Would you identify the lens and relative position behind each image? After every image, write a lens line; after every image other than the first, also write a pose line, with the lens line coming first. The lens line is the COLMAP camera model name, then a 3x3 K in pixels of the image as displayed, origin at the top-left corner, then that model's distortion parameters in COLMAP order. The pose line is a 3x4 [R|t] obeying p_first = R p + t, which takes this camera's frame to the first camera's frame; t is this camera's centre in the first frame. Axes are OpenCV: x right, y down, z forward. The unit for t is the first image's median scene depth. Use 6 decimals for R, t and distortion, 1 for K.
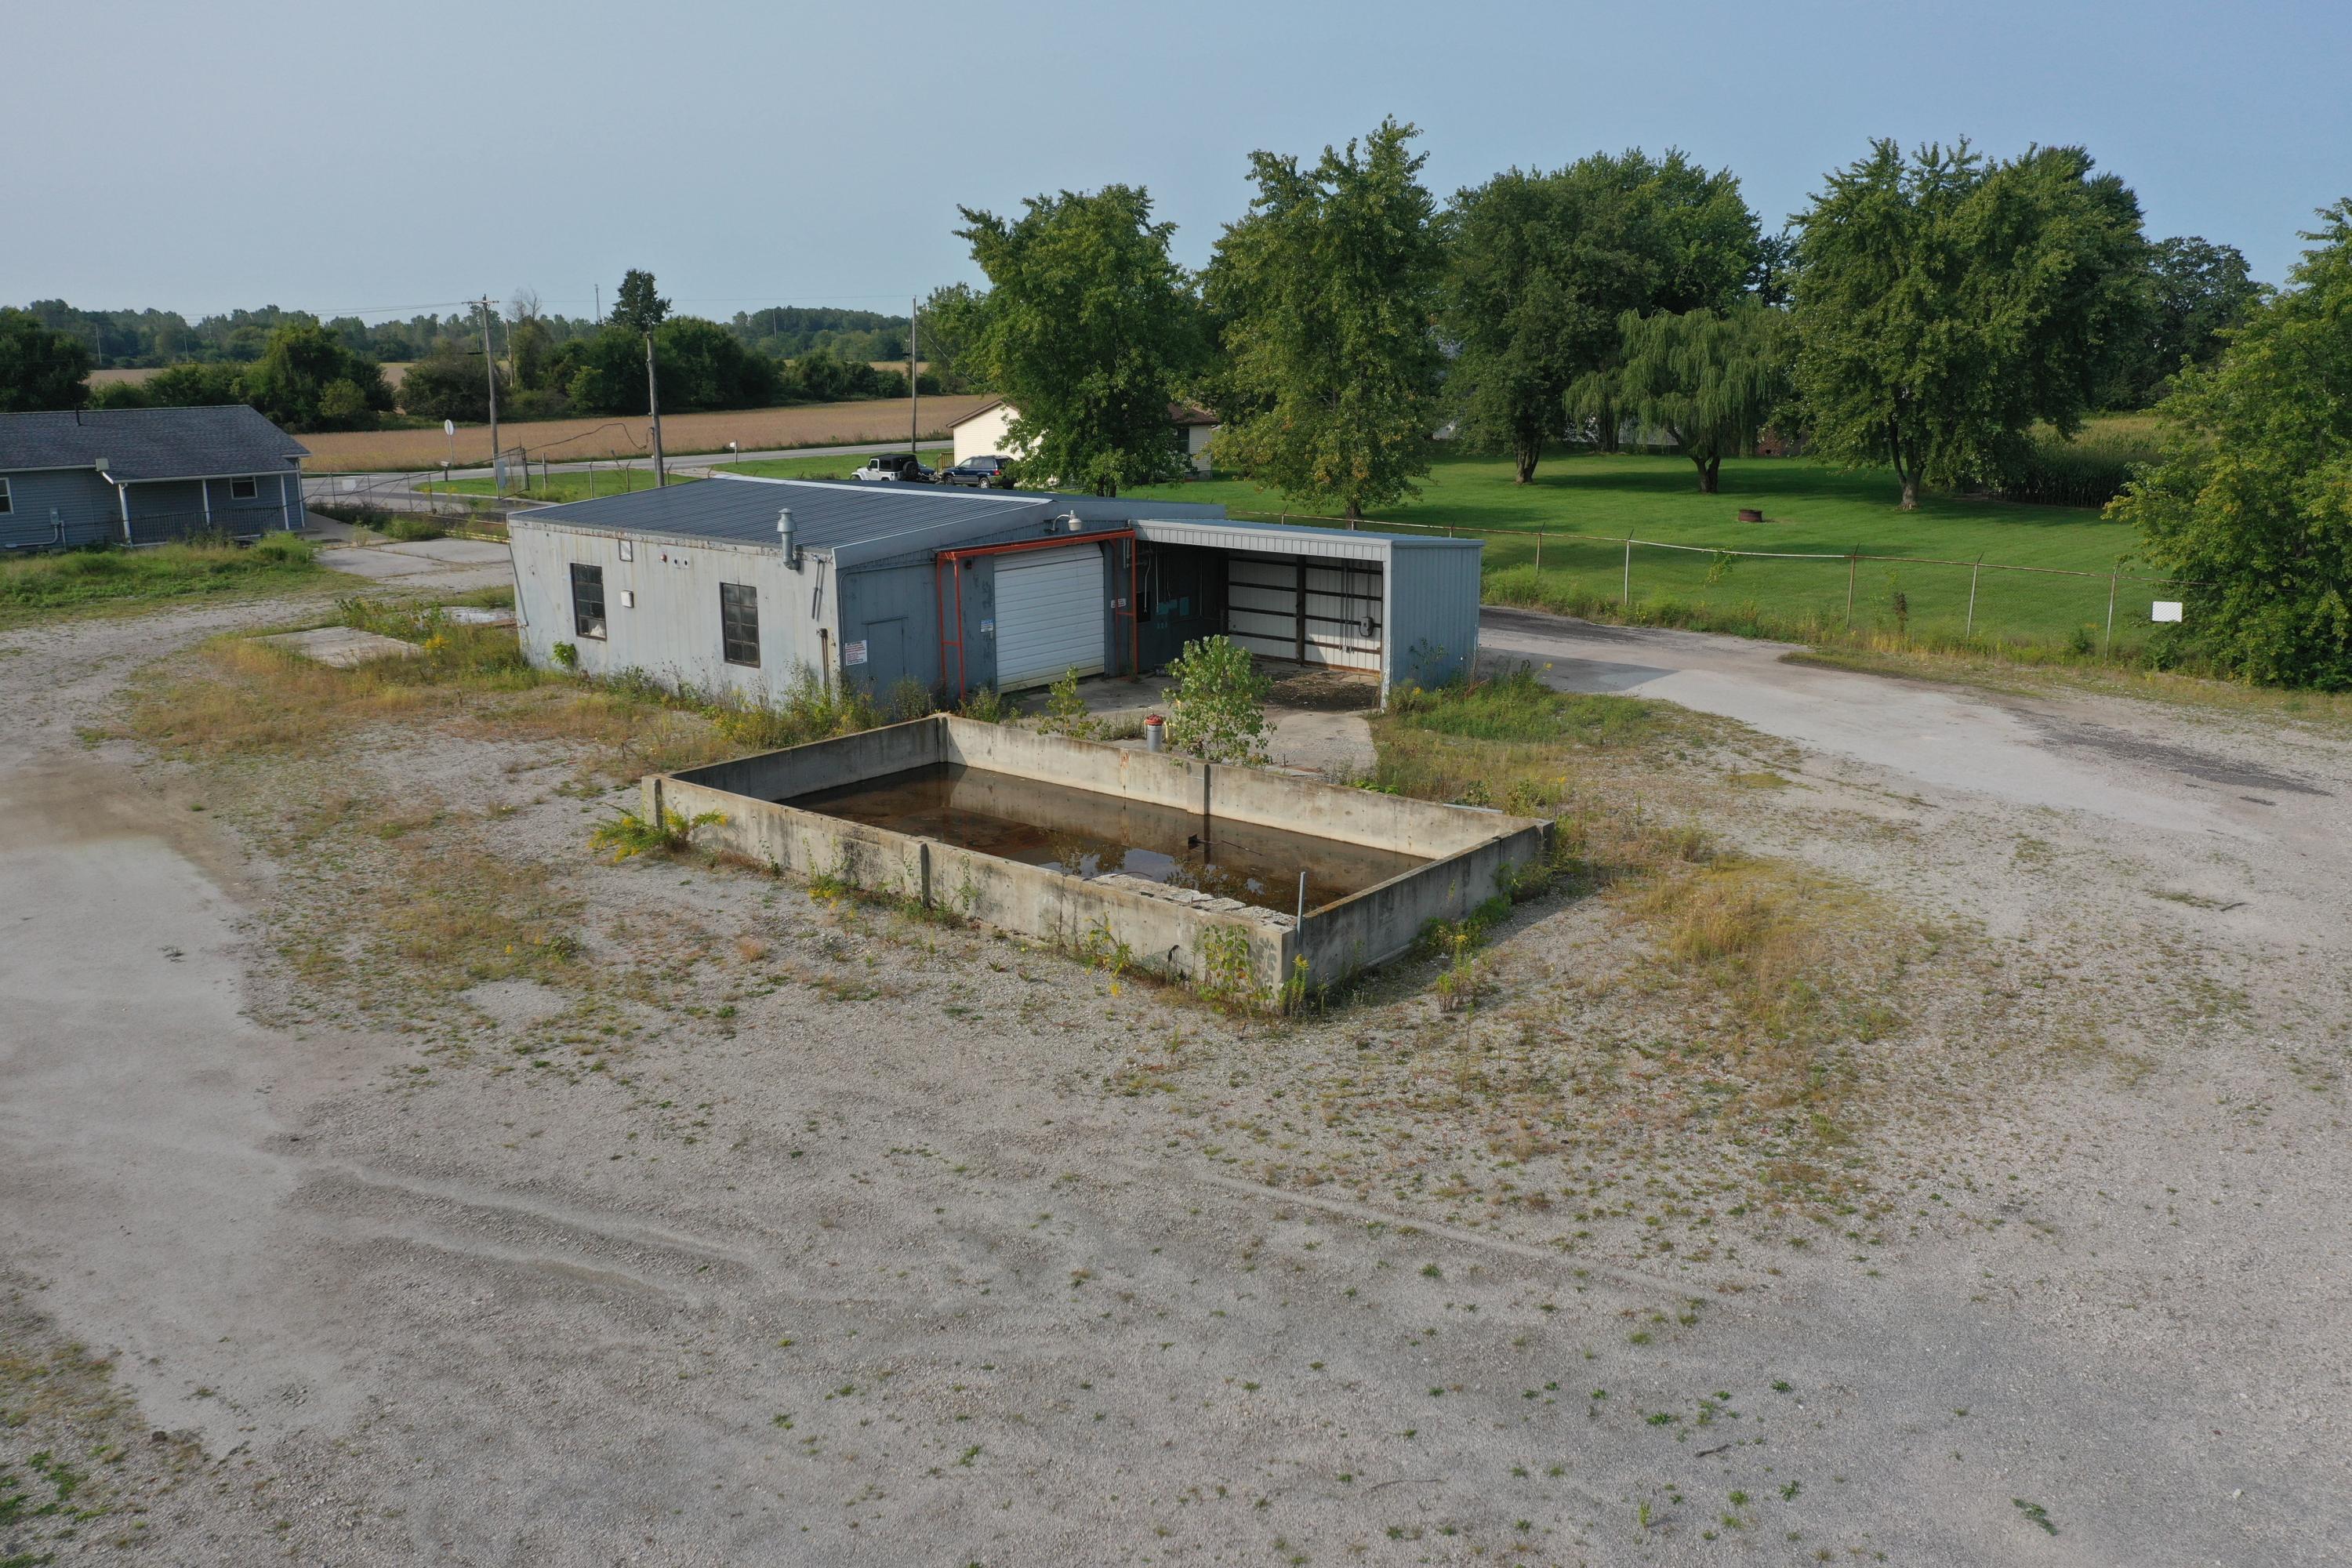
lens RADIAL K [[1859.8, 0, 1176.0], [0, 1859.8, 784.0], [0, 0, 1]] dist [-0.006138, 0.006380]
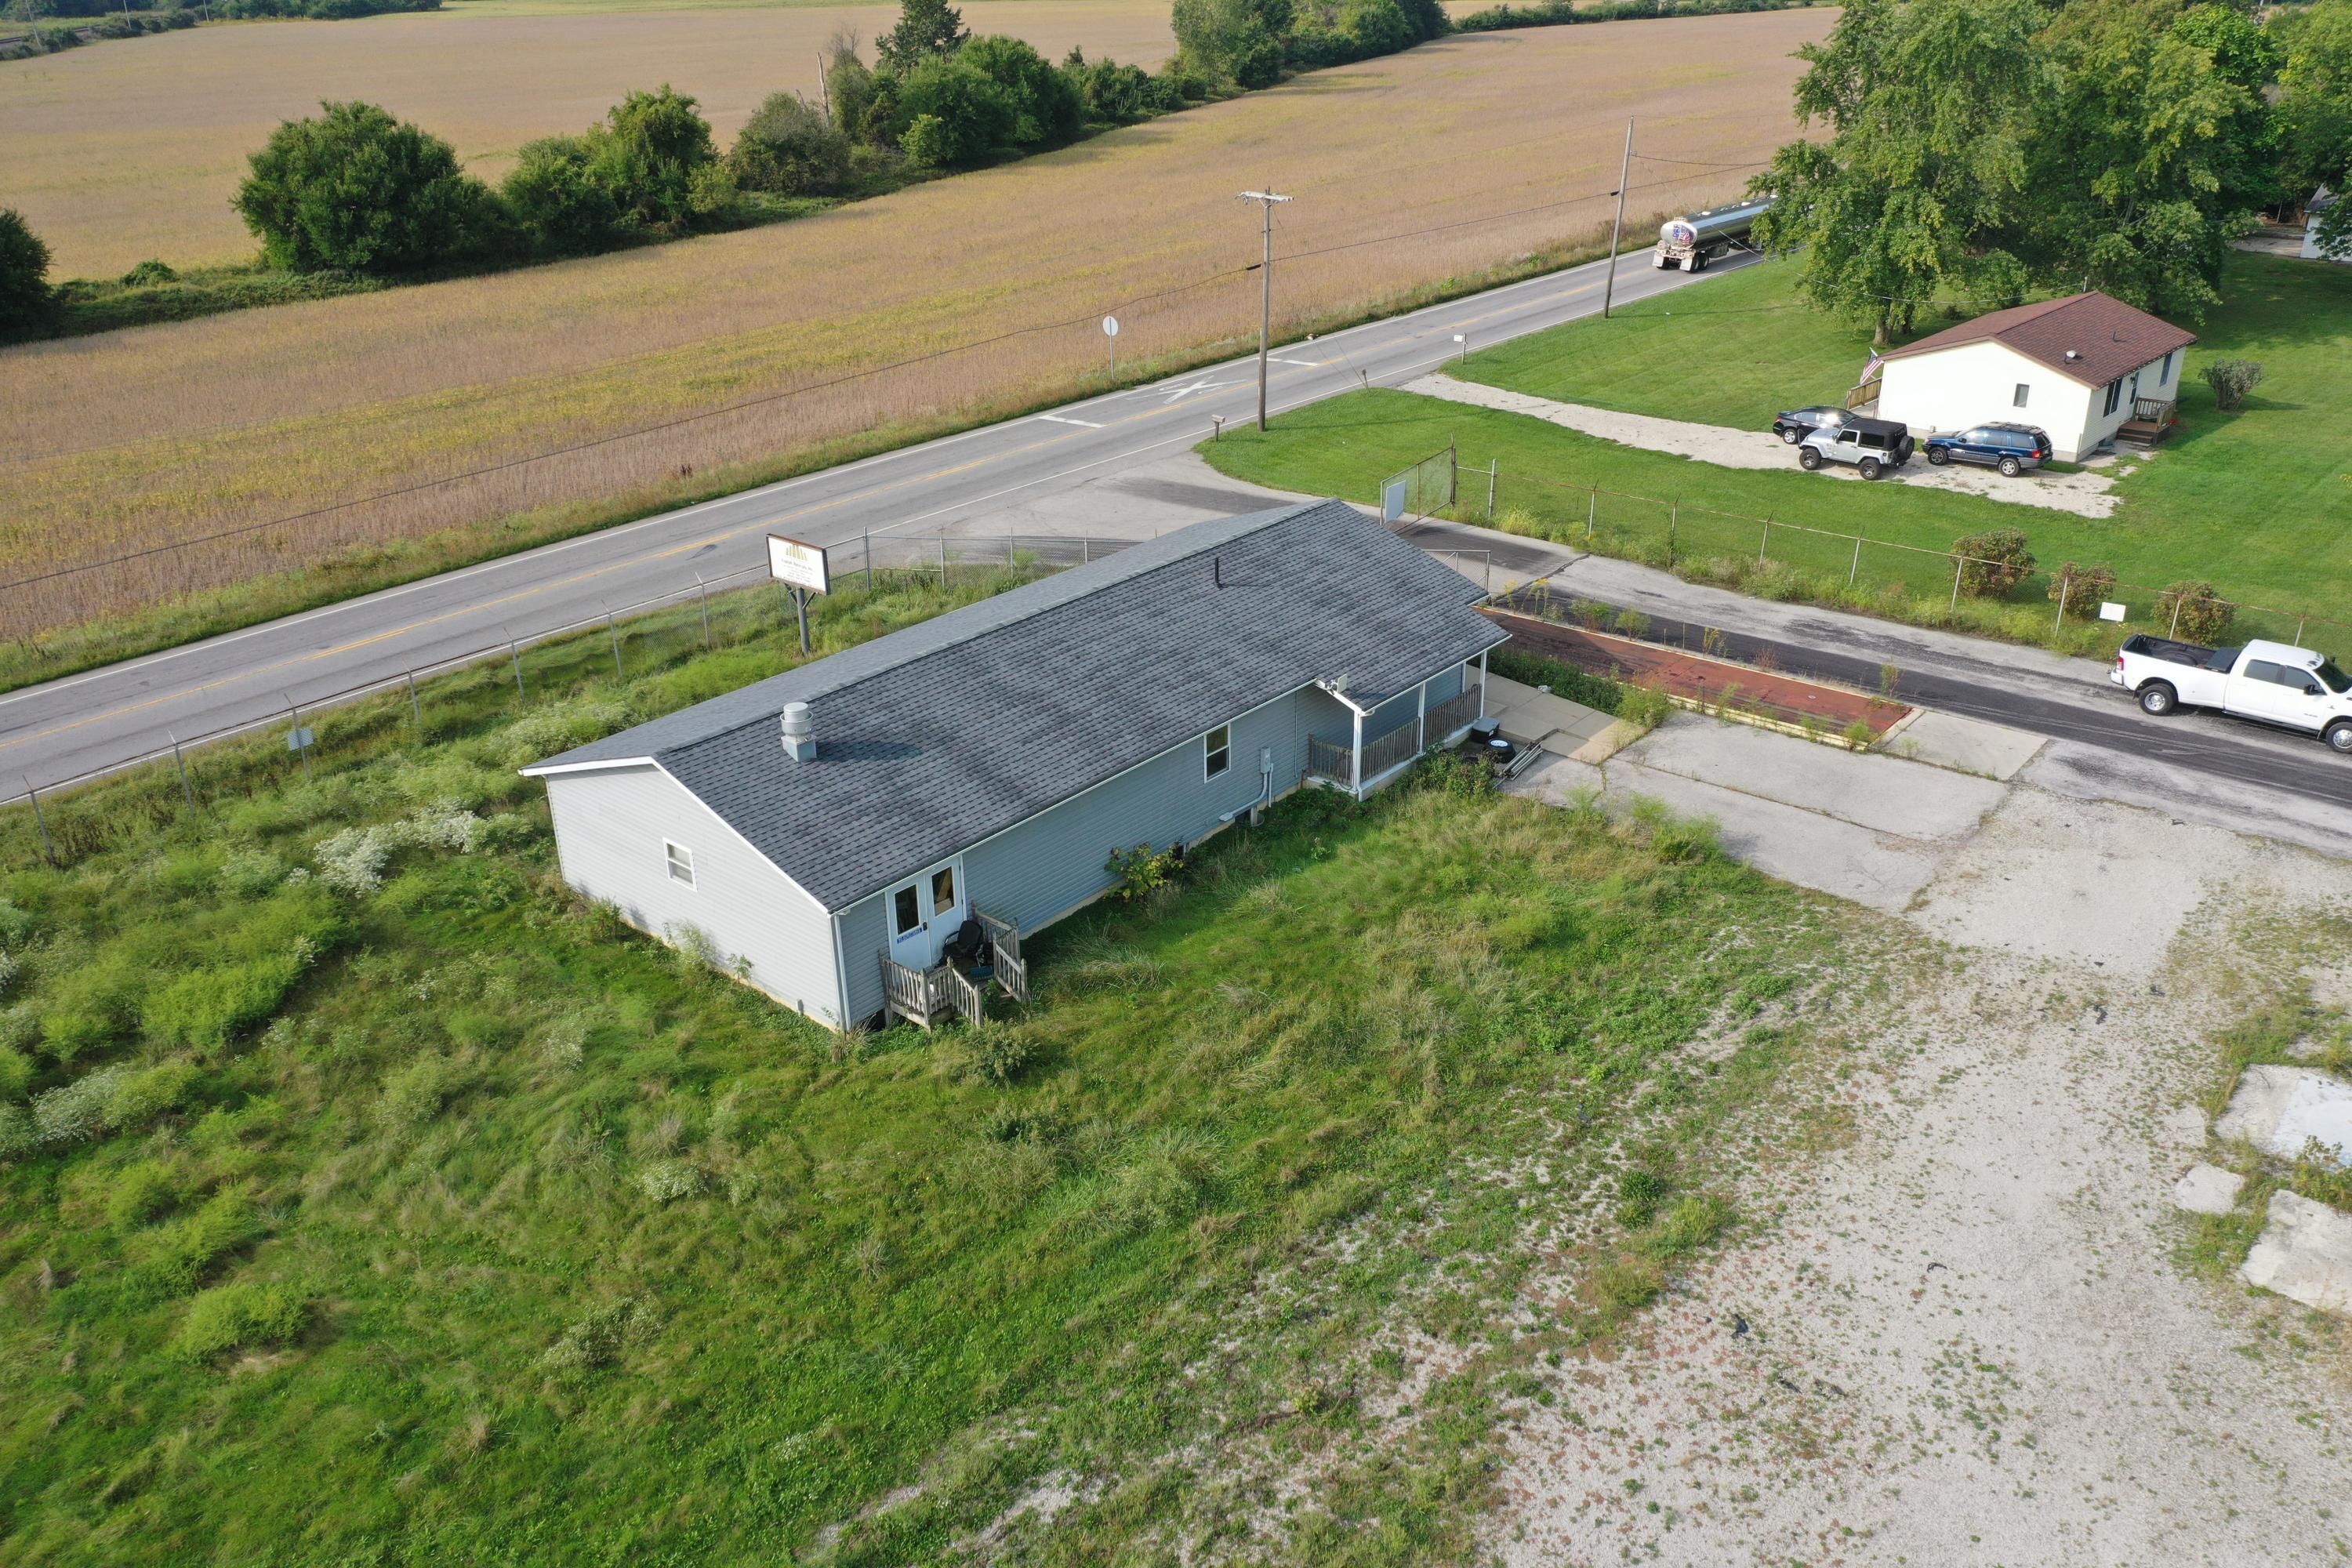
lens RADIAL K [[1859.8, 0, 1176.0], [0, 1859.8, 784.0], [0, 0, 1]] dist [-0.006138, 0.006380]
pose [[0.999881, -0.014693, 0.004698, -0.251284], [0.013513, 0.981170, 0.192671, -0.103996], [-0.007440, -0.192585, 0.981252, 0.134423]]
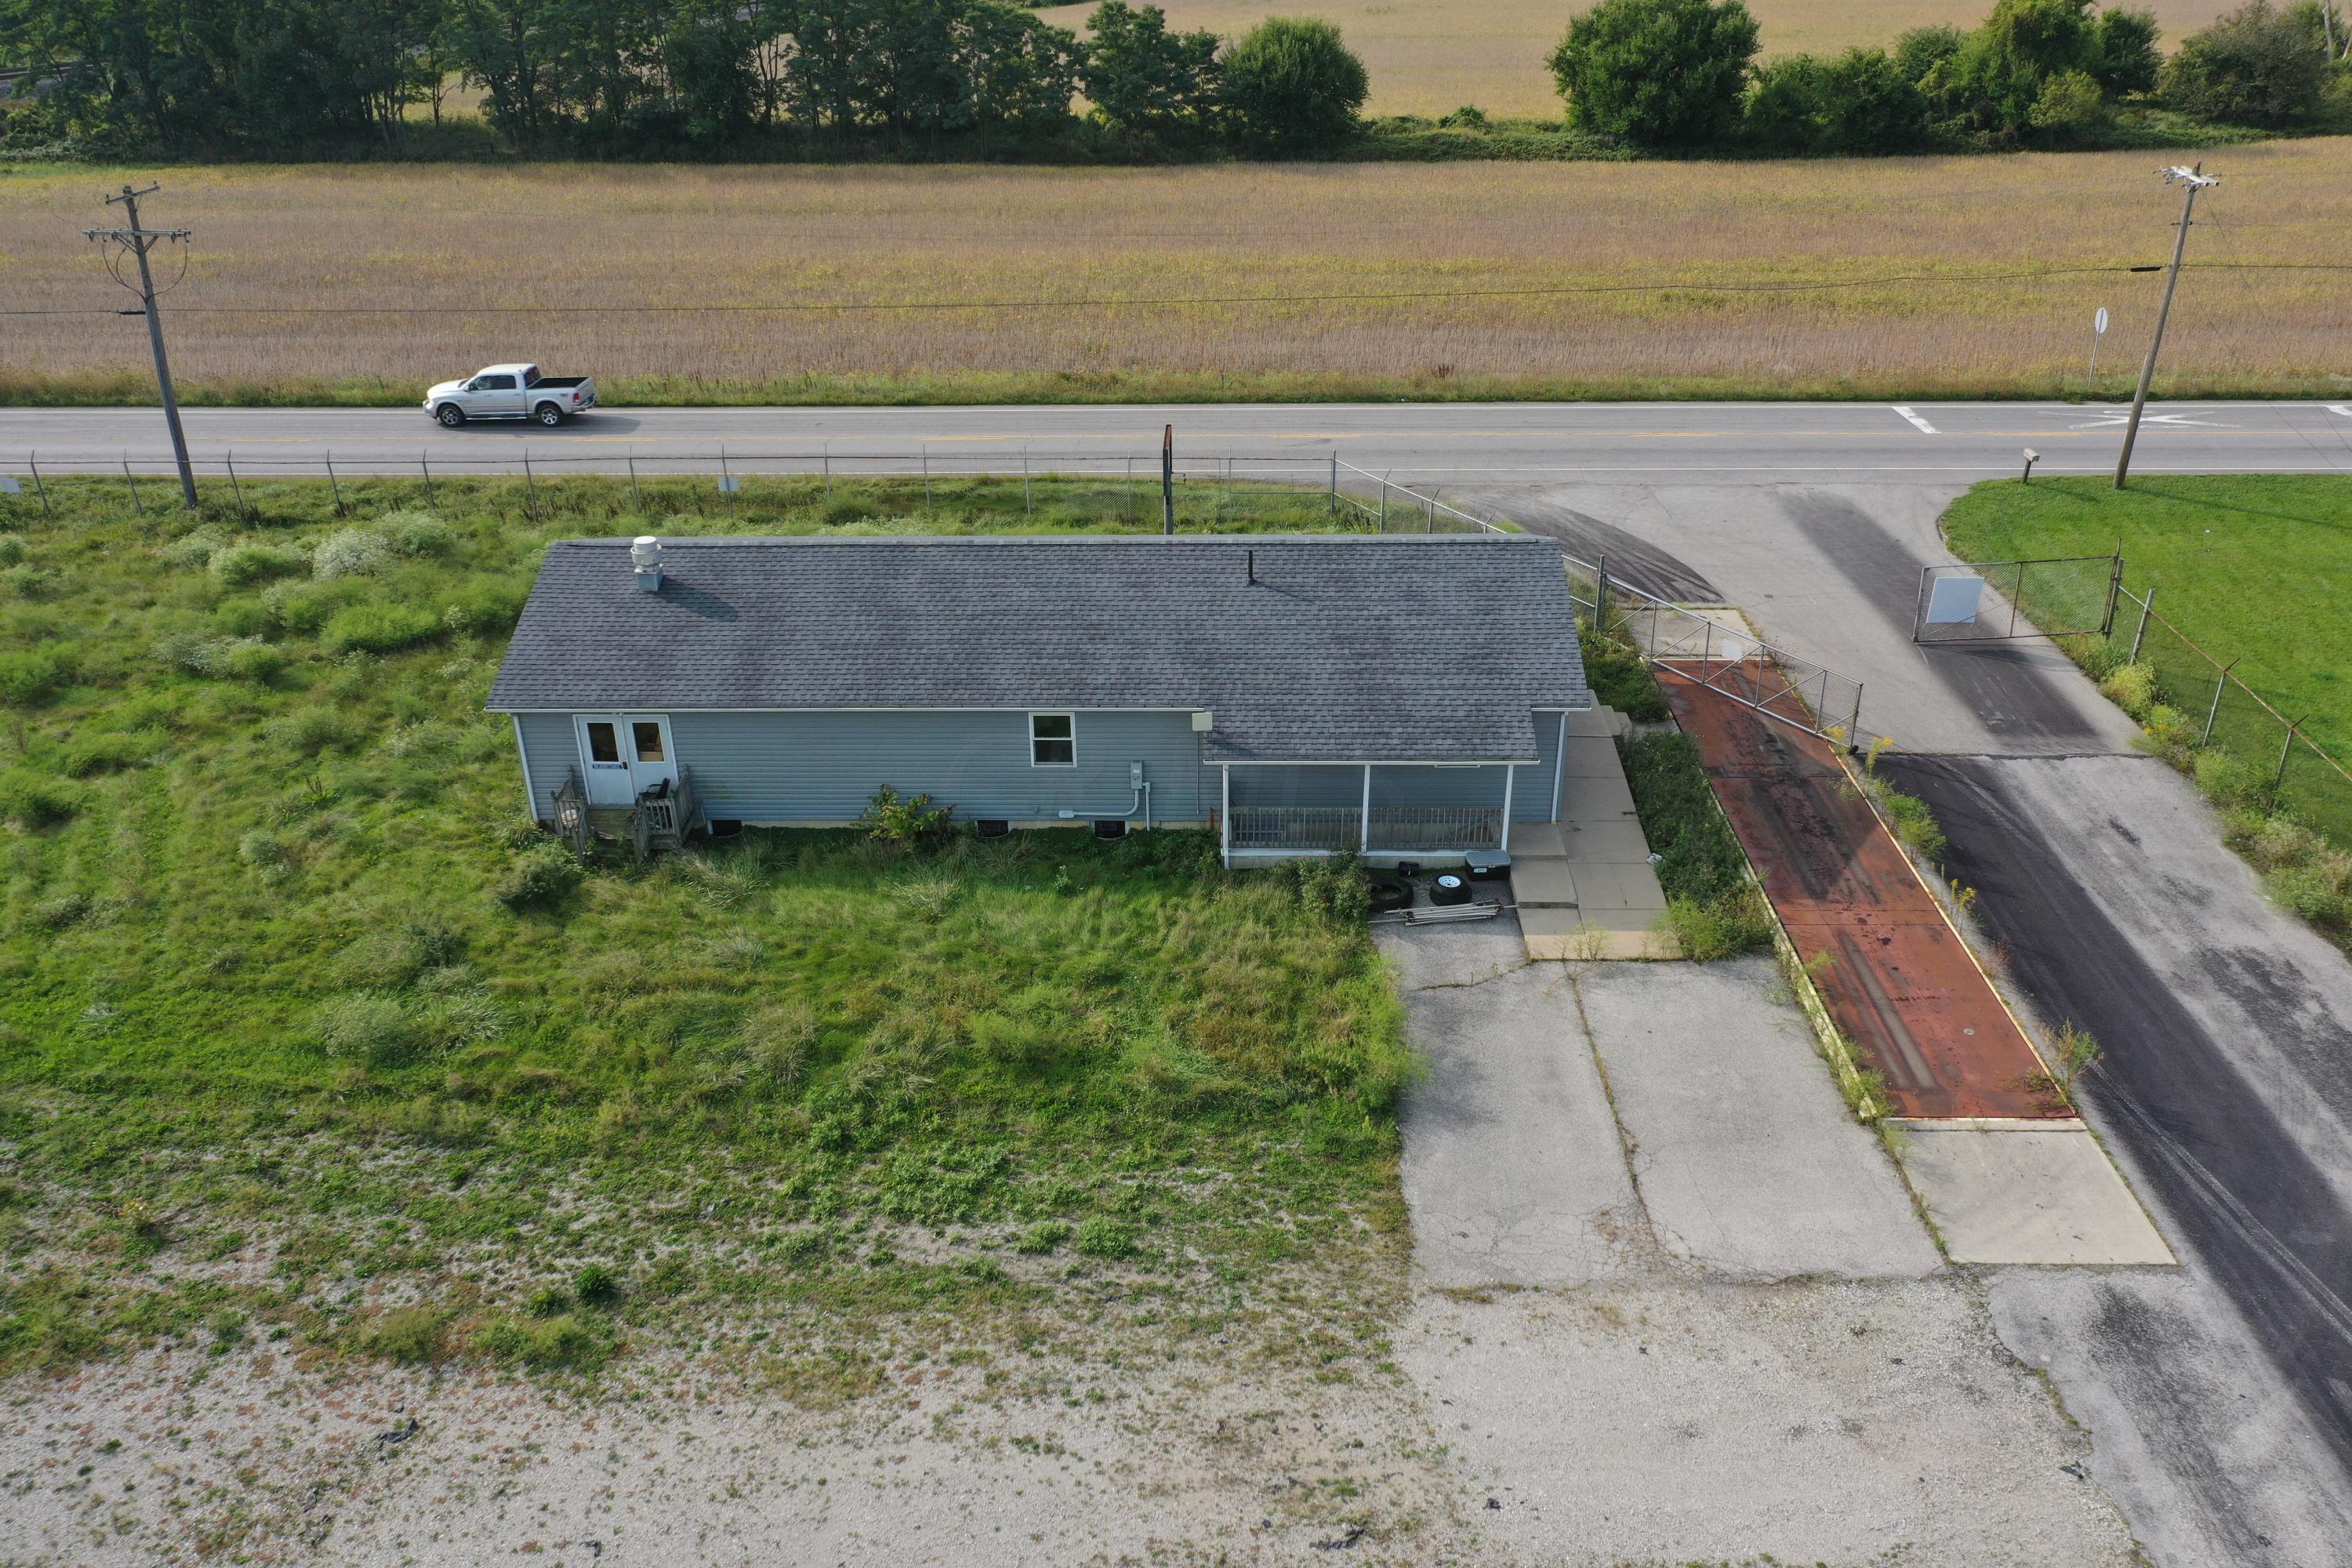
lens RADIAL K [[1859.8, 0, 1176.0], [0, 1859.8, 784.0], [0, 0, 1]] dist [-0.006138, 0.006380]
pose [[0.631664, 0.351919, -0.690763, -0.073589], [-0.171425, 0.932377, 0.318255, -0.130295], [0.756051, -0.082616, 0.649277, 0.245416]]
